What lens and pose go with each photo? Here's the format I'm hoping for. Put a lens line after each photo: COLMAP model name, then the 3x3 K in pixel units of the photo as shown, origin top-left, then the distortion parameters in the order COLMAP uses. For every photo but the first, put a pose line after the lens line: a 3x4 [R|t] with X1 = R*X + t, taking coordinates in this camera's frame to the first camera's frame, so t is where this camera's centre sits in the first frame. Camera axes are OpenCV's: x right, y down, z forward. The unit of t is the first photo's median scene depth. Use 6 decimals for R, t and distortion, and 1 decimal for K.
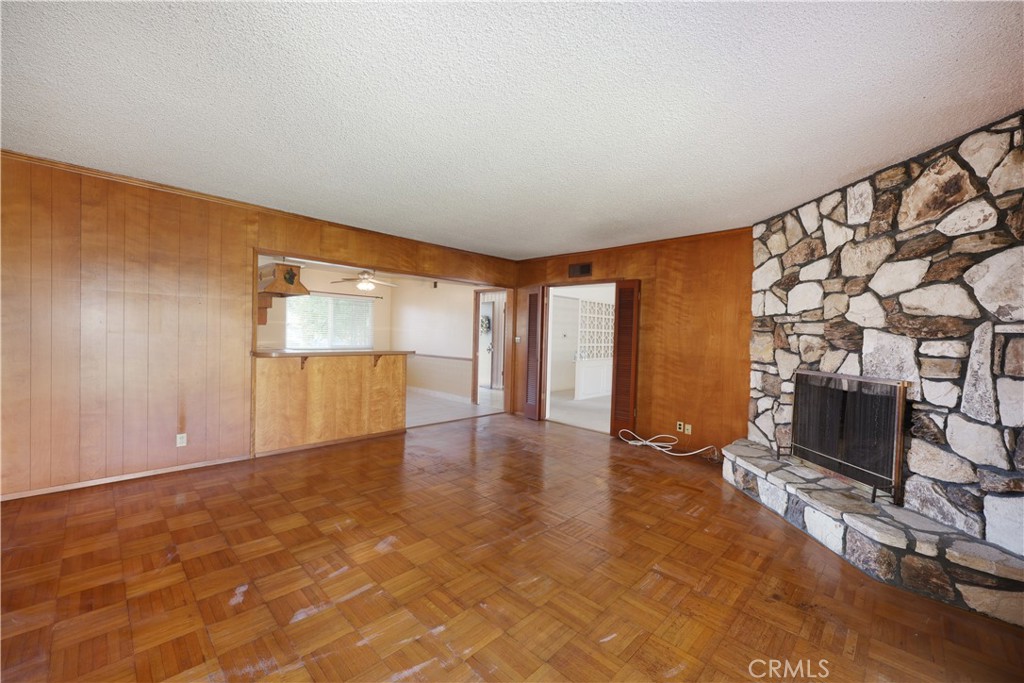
lens RADIAL K [[422.7, 0, 510.1], [0, 422.7, 336.6], [0, 0, 1]] dist [-0.000026, -0.000037]
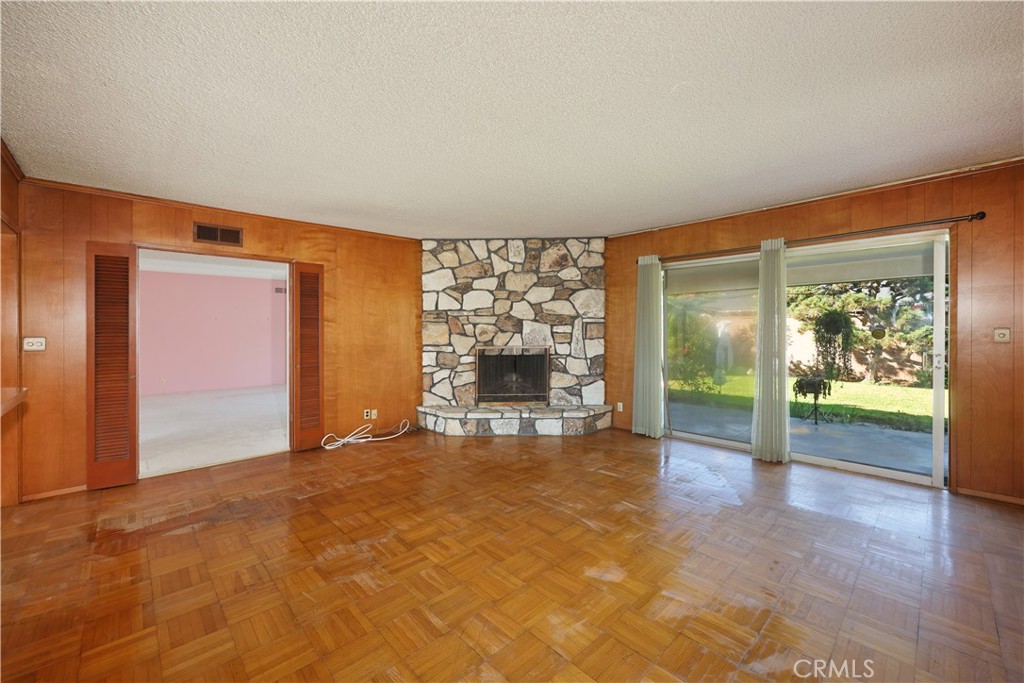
lens RADIAL K [[396.2, 0, 528.2], [0, 396.2, 330.4], [0, 0, 1]] dist [0.000330, 0.000028]
pose [[0.019523, -0.029546, 0.999373, -0.906297], [0.014960, 0.999460, 0.029256, -0.024382], [-0.999697, 0.014380, 0.019955, 0.947647]]
